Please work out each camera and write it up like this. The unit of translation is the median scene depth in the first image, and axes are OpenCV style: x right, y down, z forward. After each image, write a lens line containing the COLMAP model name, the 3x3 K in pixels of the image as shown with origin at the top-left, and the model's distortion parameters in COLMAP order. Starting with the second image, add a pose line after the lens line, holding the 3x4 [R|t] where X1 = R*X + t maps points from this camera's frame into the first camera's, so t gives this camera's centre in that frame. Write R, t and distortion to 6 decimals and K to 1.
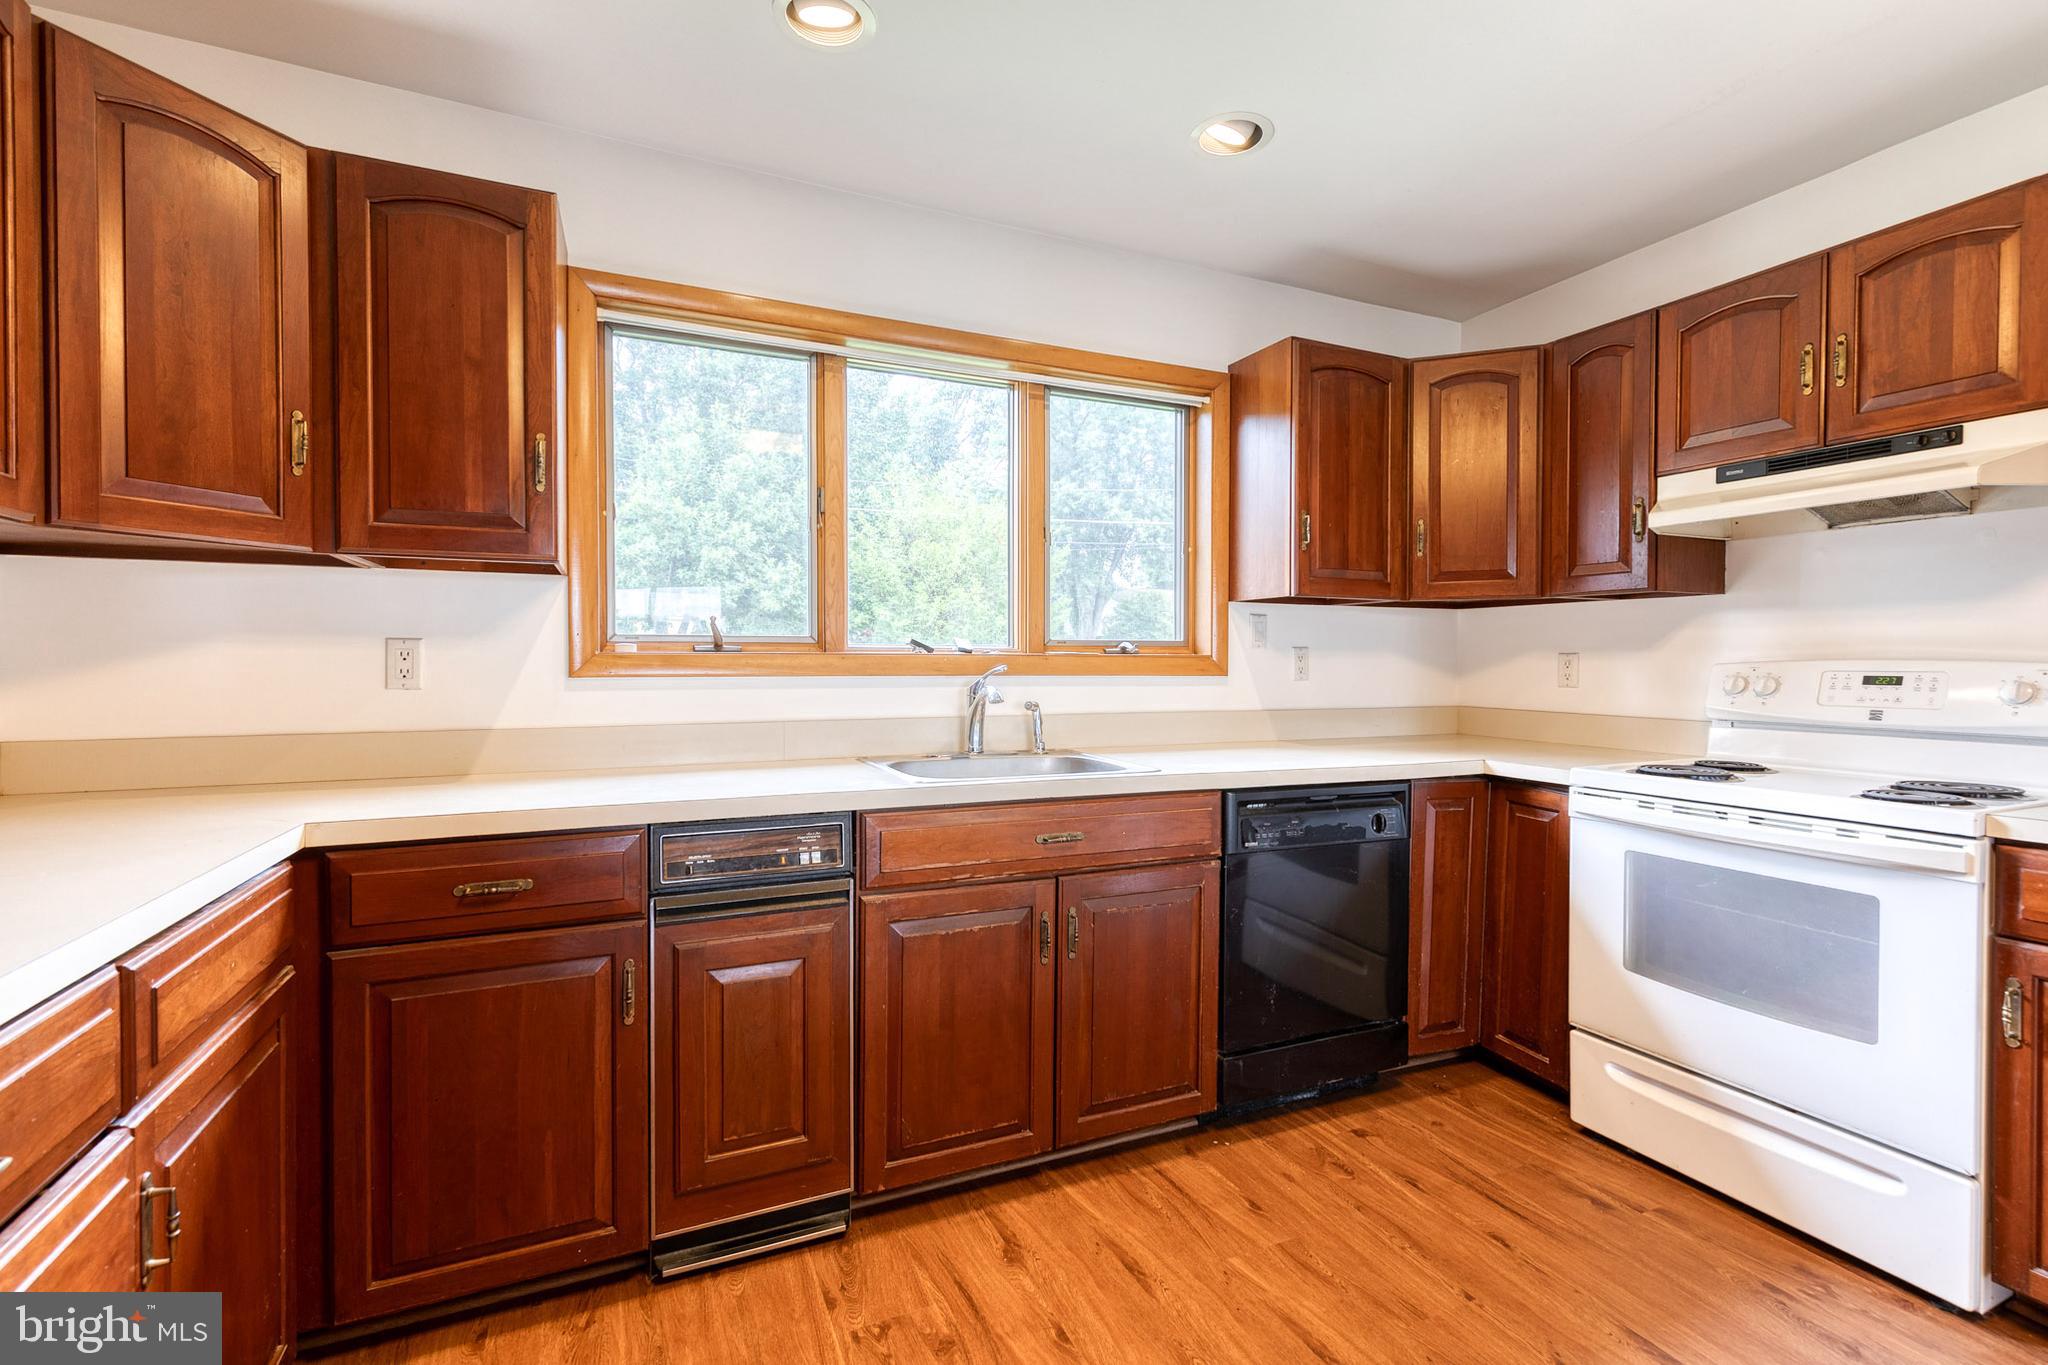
lens RADIAL K [[917.4, 0, 1029.7], [0, 917.4, 676.6], [0, 0, 1]] dist [0.001376, -0.000026]
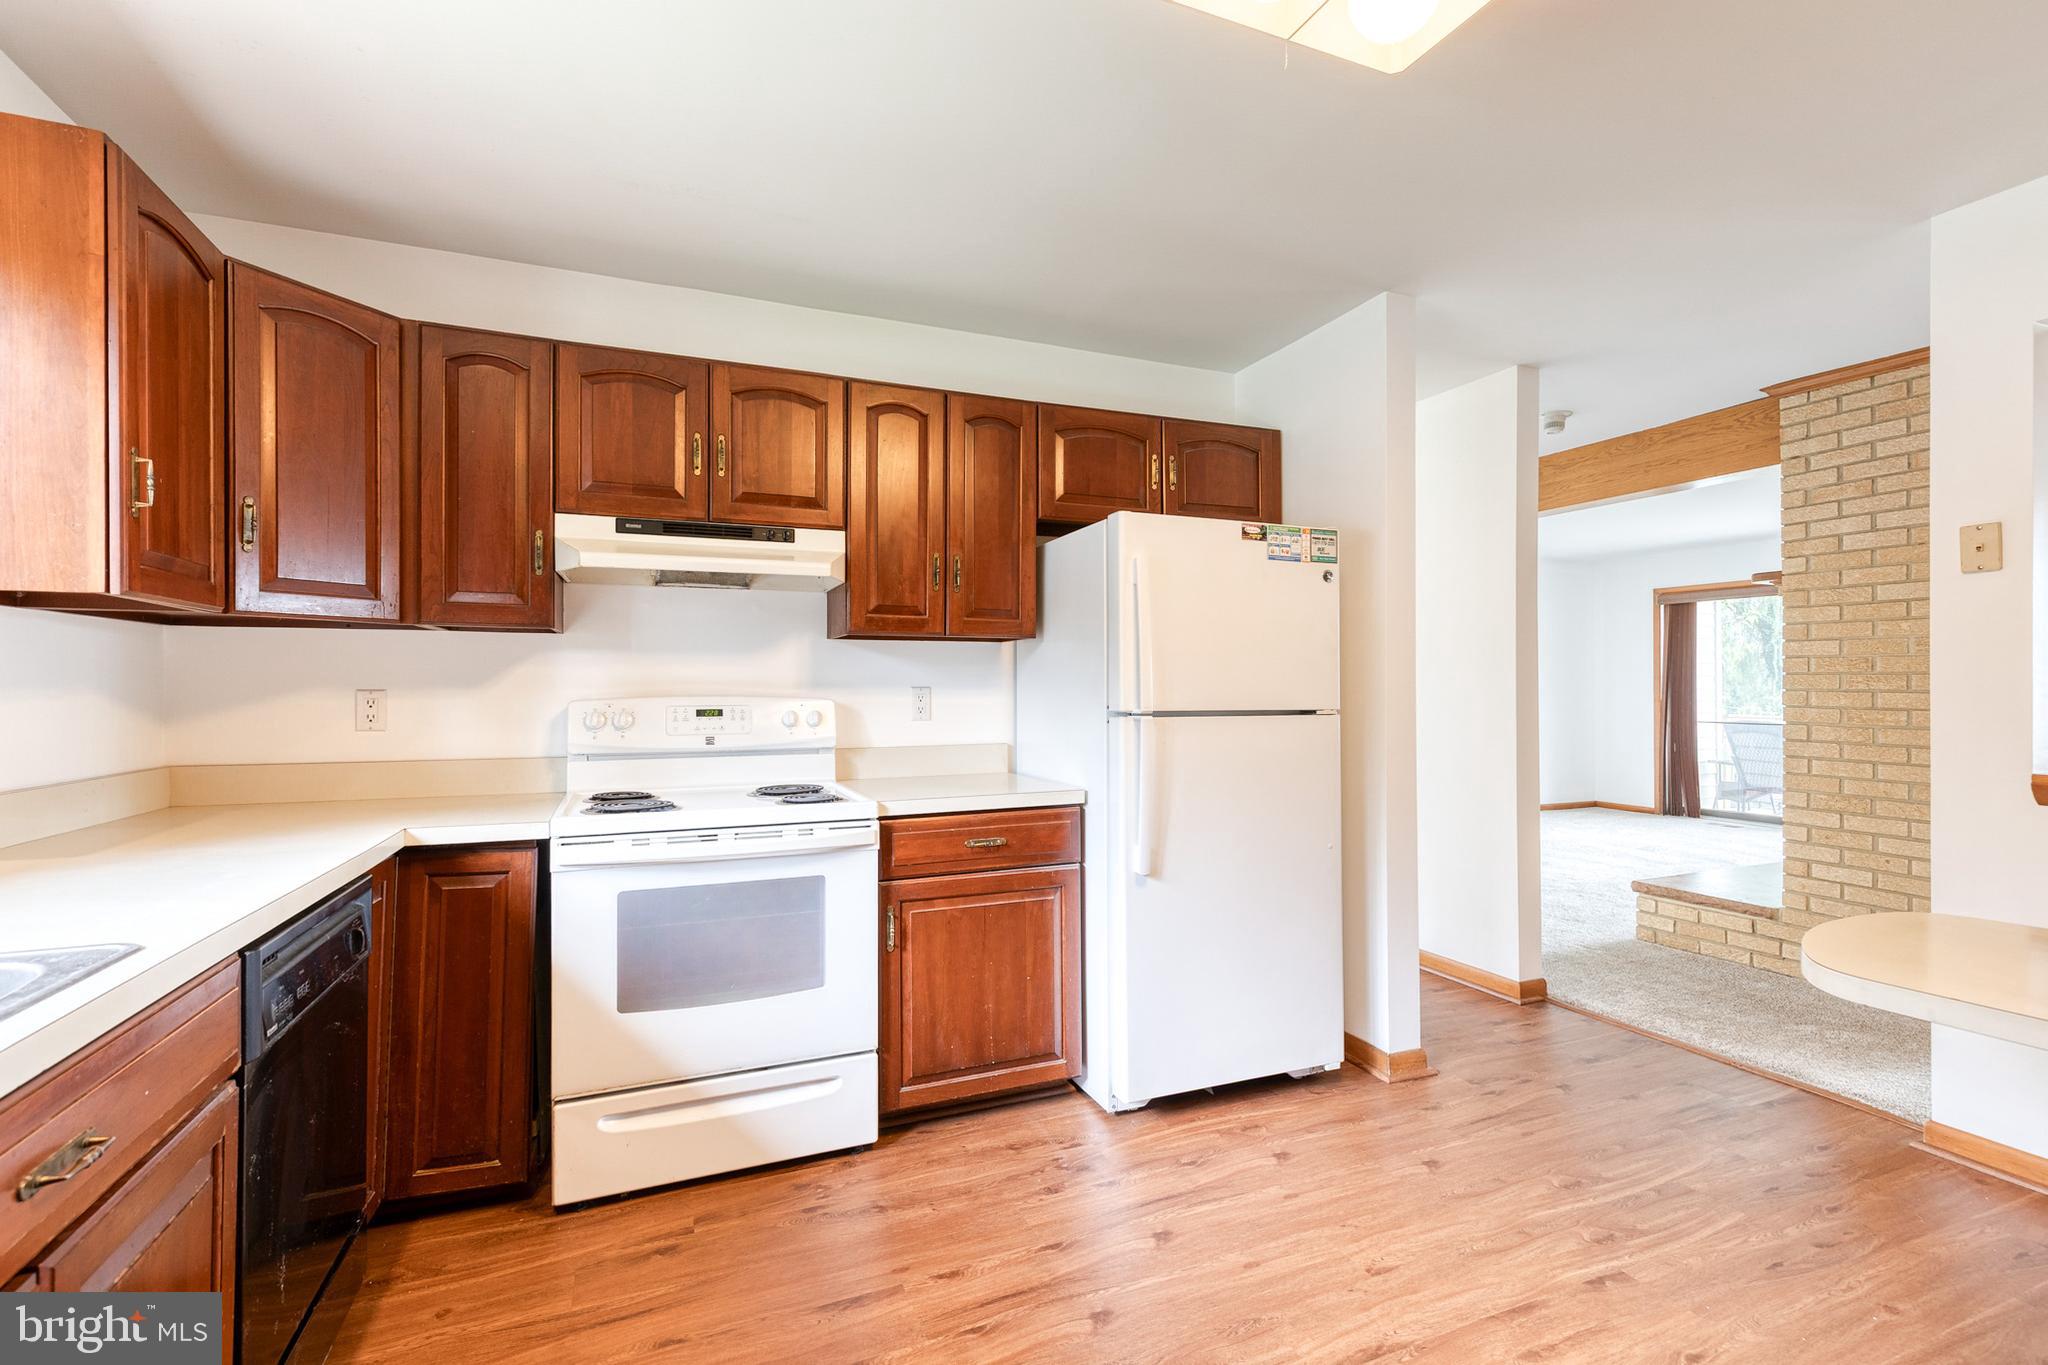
lens RADIAL K [[936.4, 0, 1055.2], [0, 936.4, 682.5], [0, 0, 1]] dist [0.002632, -0.000737]
pose [[0.006732, 0.001908, 0.999976, -0.359984], [0.017335, 0.999848, -0.002025, -0.026998], [-0.999827, 0.017348, 0.006698, 0.522101]]
